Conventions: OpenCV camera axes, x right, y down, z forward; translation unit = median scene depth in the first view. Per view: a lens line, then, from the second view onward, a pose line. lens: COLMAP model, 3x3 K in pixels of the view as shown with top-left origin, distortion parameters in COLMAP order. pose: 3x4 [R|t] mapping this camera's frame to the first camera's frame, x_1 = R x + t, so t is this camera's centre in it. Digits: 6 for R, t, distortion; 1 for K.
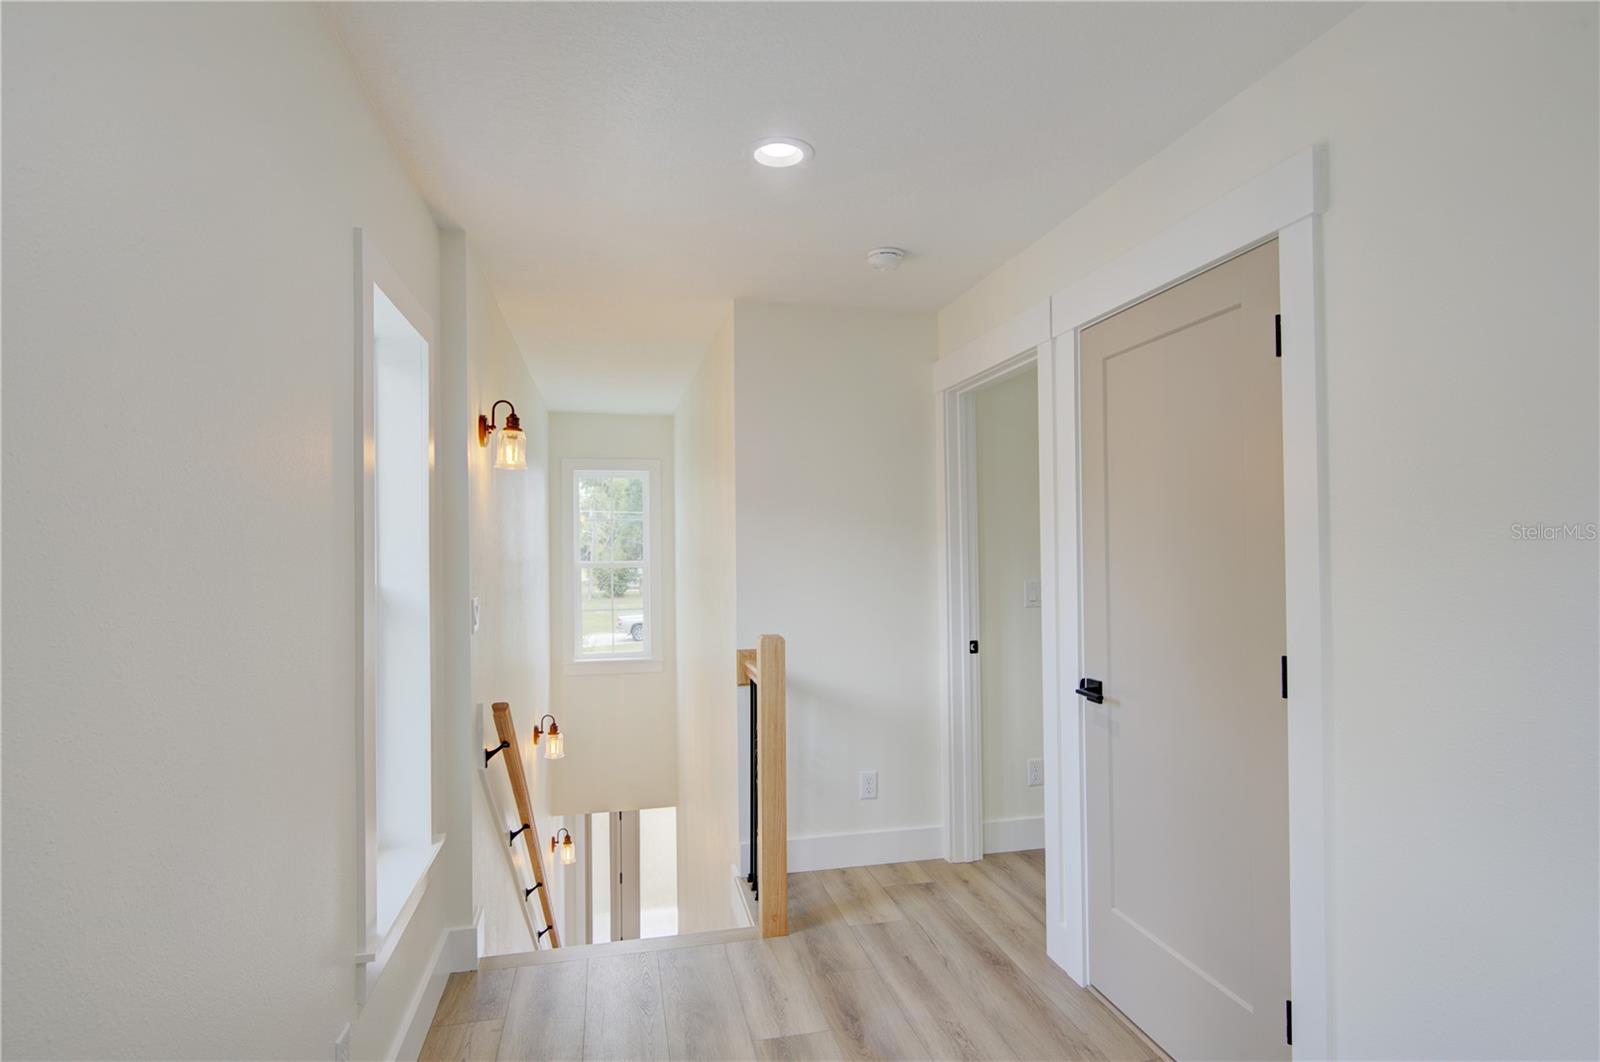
lens RADIAL K [[821.6, 0, 802.8], [0, 821.6, 537.6], [0, 0, 1]] dist [-0.002372, 0.010414]
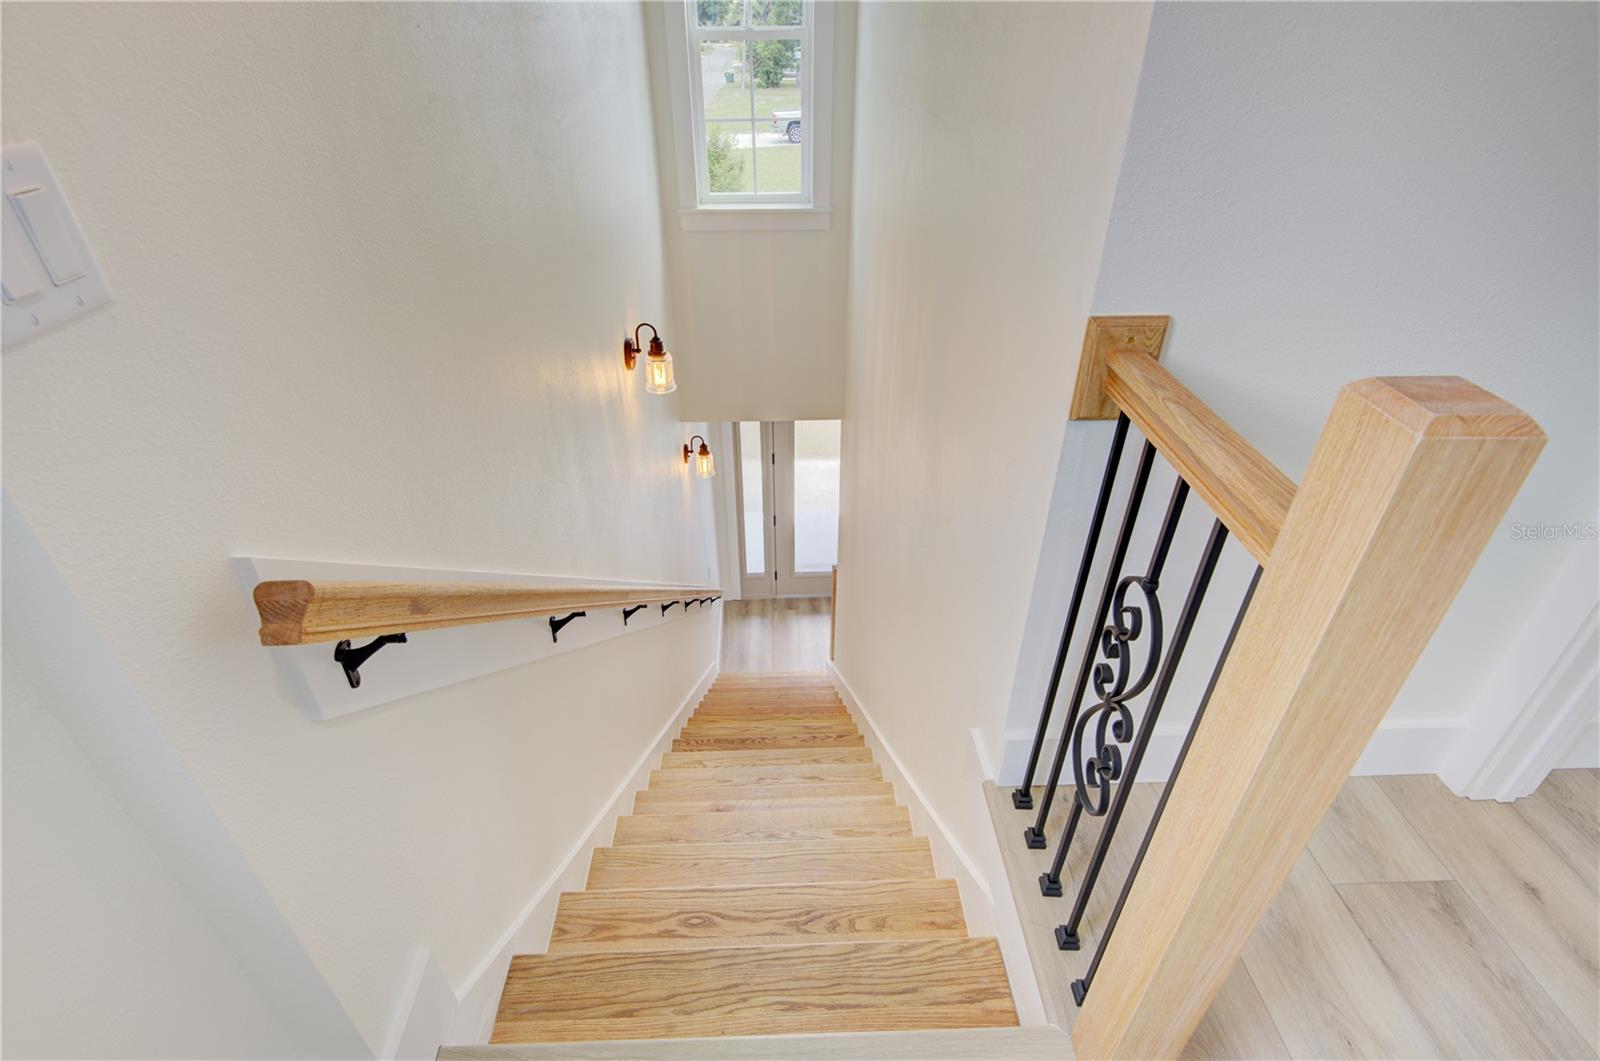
lens RADIAL K [[774.8, 0, 787.6], [0, 774.8, 533.1], [0, 0, 1]] dist [0.001818, -0.007505]
pose [[0.978762, 0.116096, -0.168957, -0.074056], [-0.001833, 0.829107, 0.559087, 0.020518], [0.204991, -0.546904, 0.811711, 0.373611]]
